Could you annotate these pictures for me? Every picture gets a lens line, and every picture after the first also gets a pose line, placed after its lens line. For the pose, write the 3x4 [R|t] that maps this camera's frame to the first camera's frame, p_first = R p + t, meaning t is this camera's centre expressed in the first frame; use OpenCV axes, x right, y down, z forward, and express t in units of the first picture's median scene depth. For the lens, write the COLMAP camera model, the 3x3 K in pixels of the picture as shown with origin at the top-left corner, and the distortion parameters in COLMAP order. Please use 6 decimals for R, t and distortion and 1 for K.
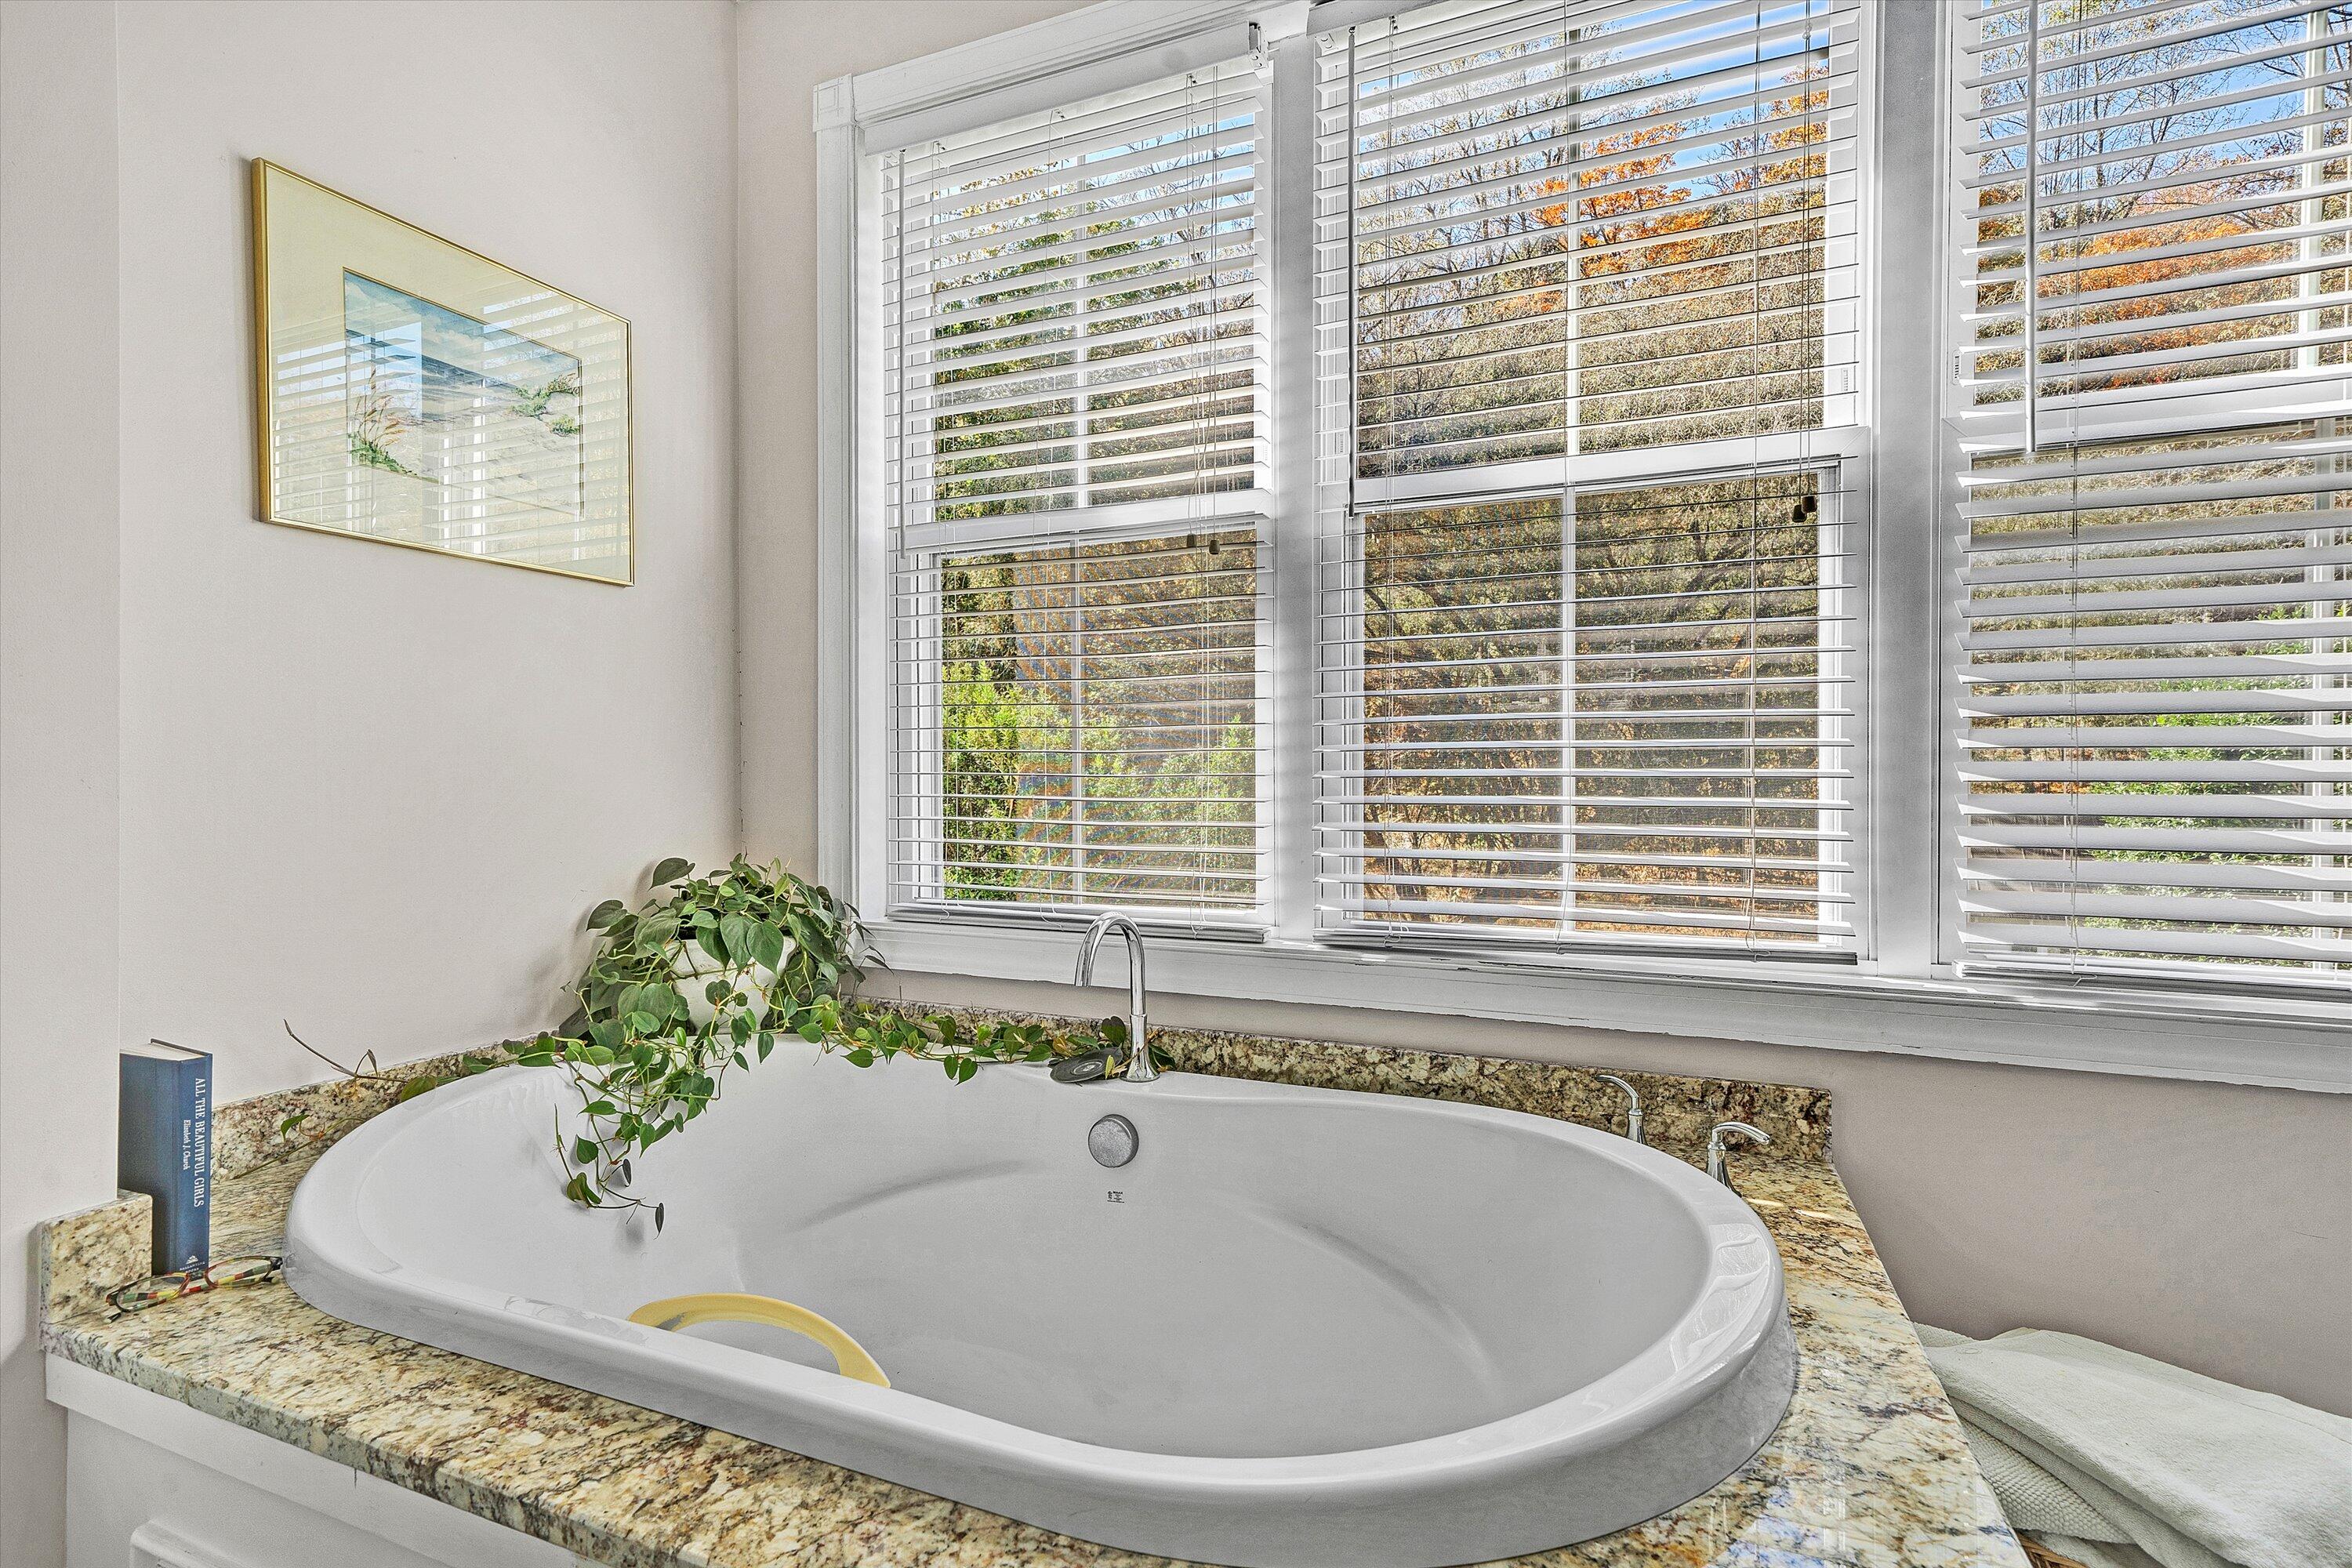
lens RADIAL K [[1083.9, 0, 1176.2], [0, 1083.9, 780.3], [0, 0, 1]] dist [0.015109, 0.000252]
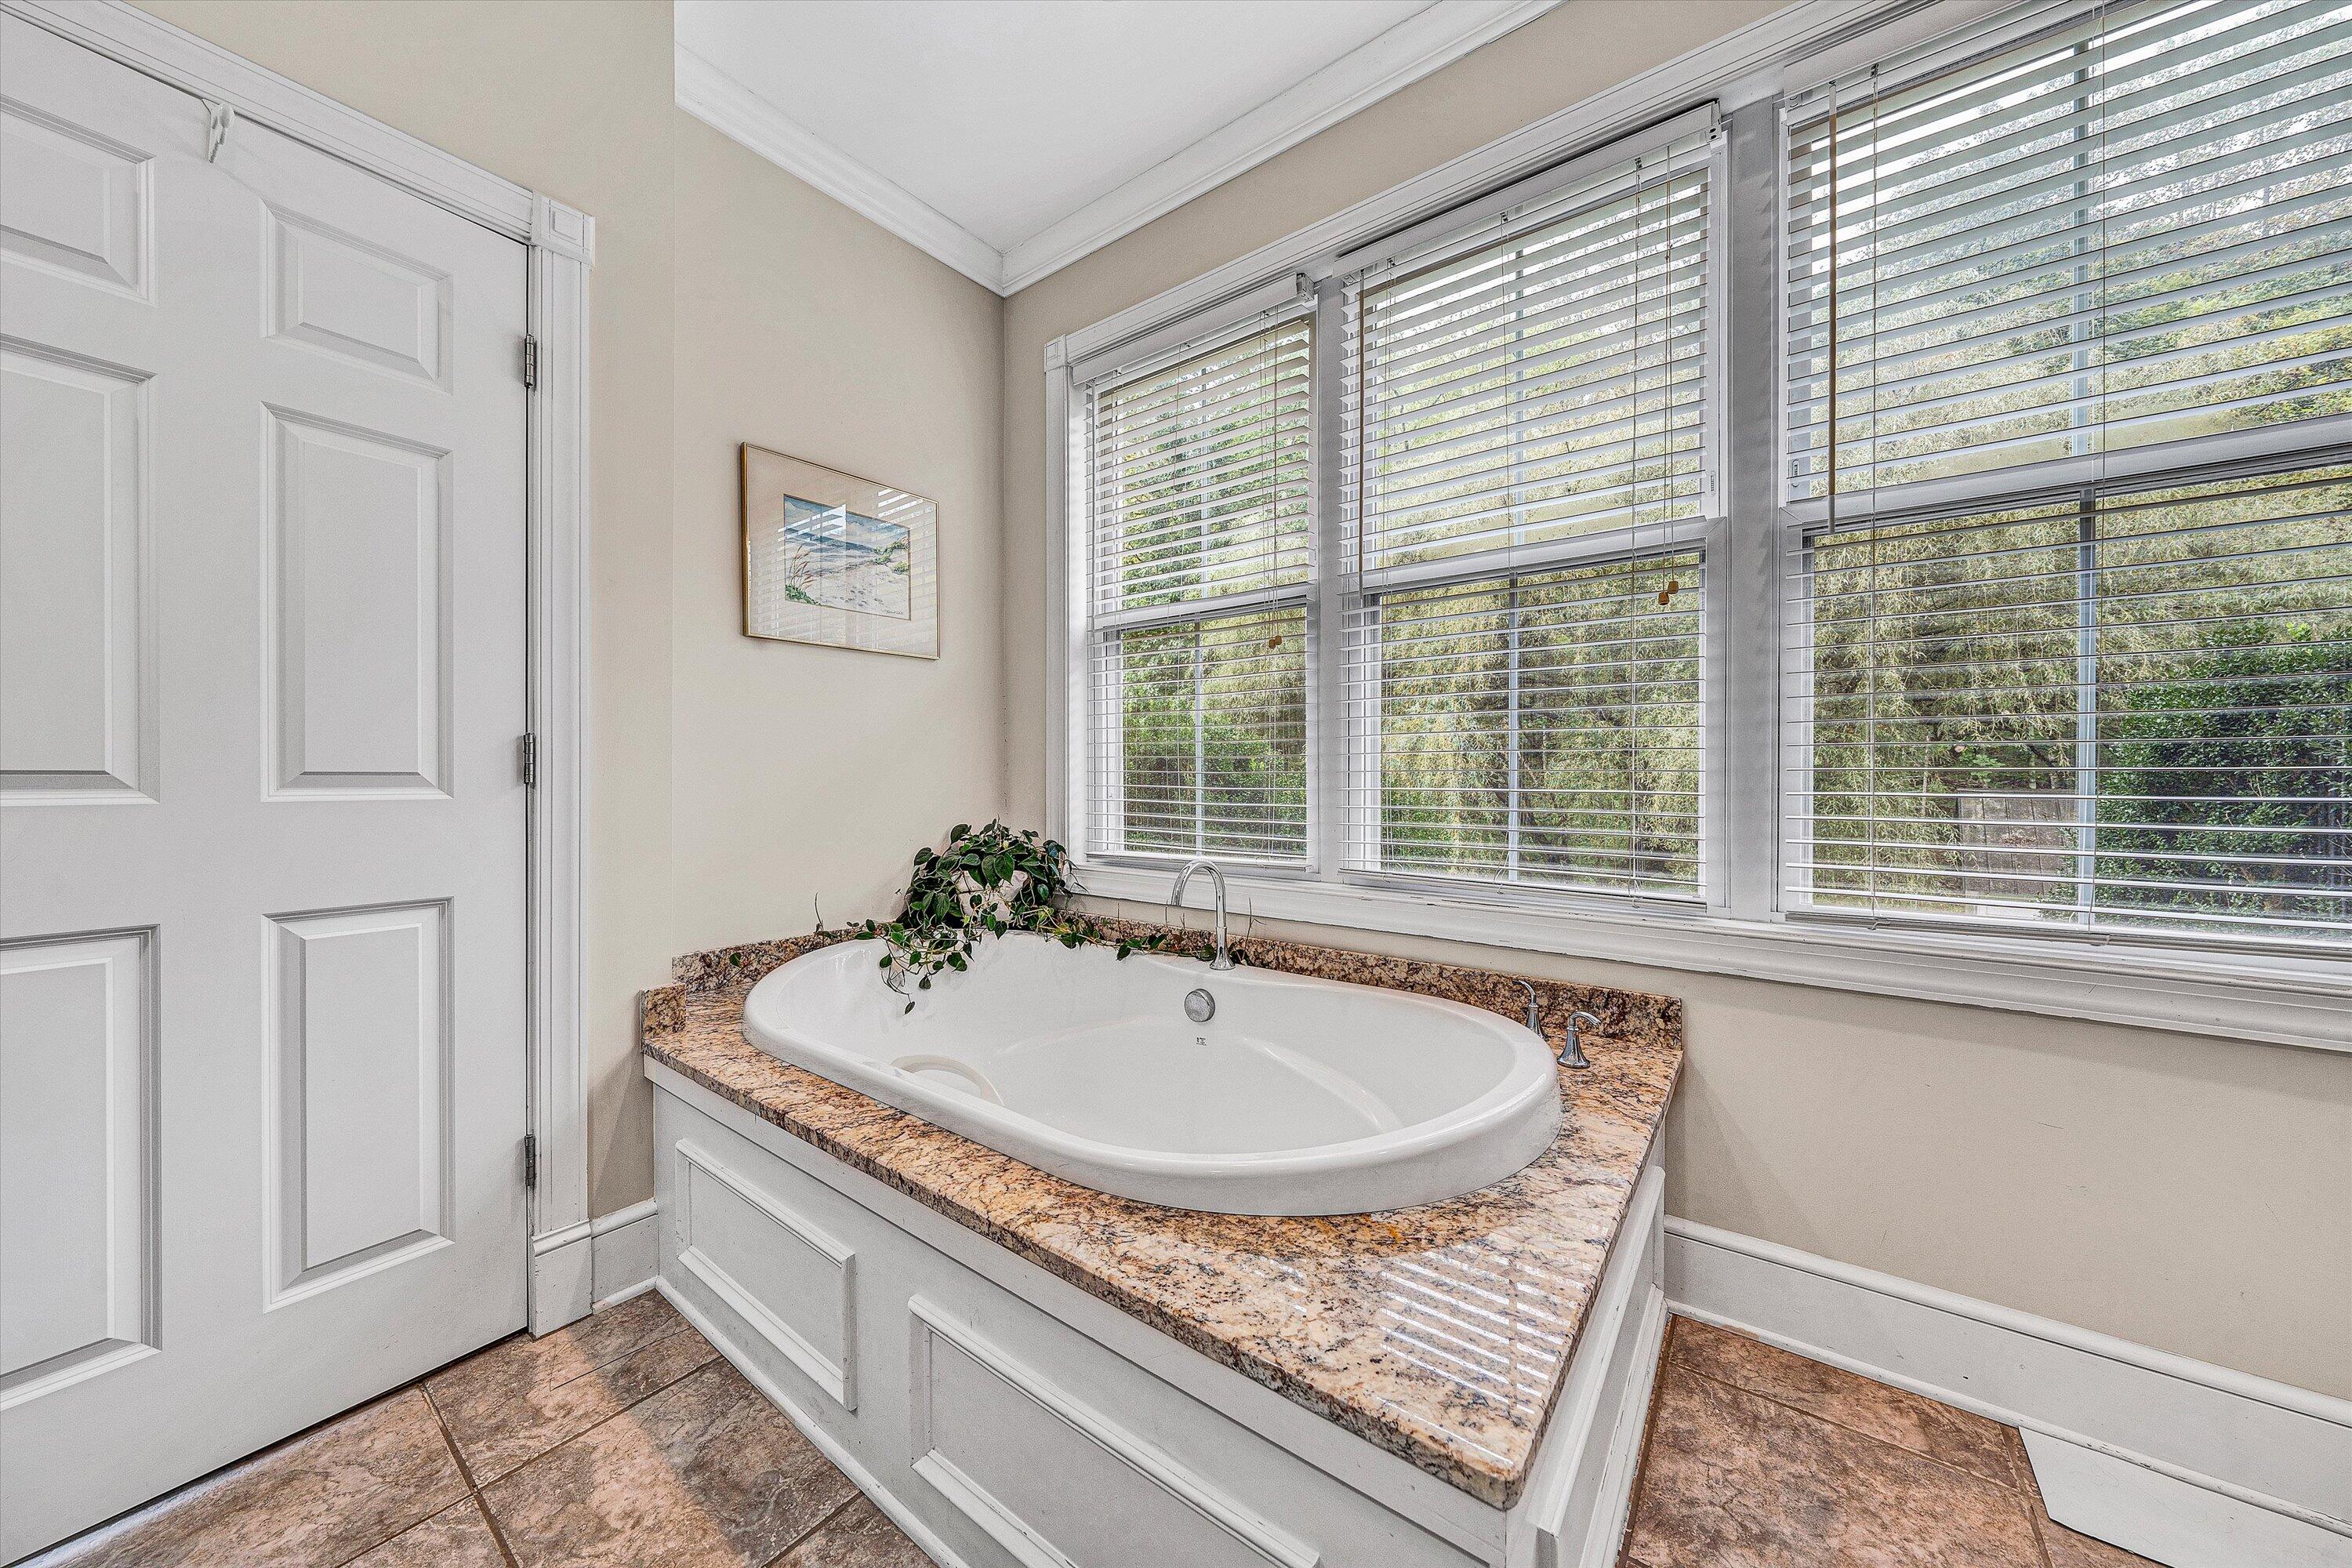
lens RADIAL K [[805.7, 0, 1187.8], [0, 805.7, 774.8], [0, 0, 1]] dist [0.001267, -0.000051]
pose [[0.970939, 0.001971, -0.239320, 0.204116], [-0.001160, 0.999993, 0.003532, -0.005532], [0.239326, -0.003152, 0.970934, -0.136064]]
